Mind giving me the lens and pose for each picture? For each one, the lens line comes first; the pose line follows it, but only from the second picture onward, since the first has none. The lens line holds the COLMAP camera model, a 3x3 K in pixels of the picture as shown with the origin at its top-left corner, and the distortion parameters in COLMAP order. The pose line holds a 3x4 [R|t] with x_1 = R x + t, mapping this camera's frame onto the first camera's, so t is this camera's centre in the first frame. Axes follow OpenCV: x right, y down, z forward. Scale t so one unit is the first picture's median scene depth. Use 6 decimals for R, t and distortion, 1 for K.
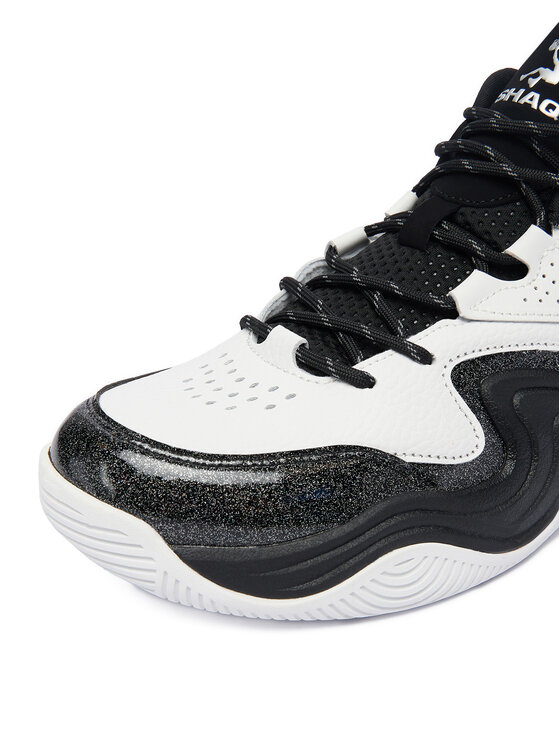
lens RADIAL K [[784.0, 0, 345.3], [0, 784.0, 372.3], [0, 0, 1]] dist [0.147501, -0.624228]
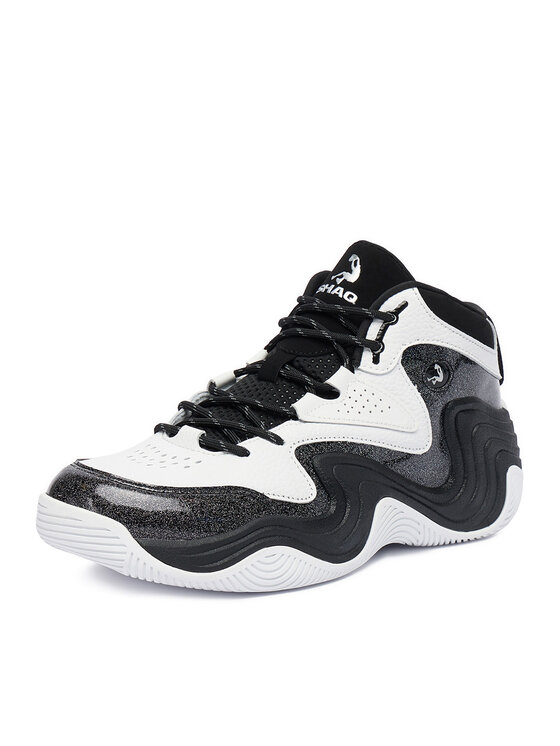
lens RADIAL K [[1504.8, 0, 280.0], [0, 1504.8, 373.0], [0, 0, 1]] dist [2.647605, 0.001292]
pose [[0.990933, 0.007030, 0.134171, -0.300677], [0.027912, 0.966070, -0.256767, 0.614815], [-0.131424, 0.258184, 0.957115, -1.932086]]
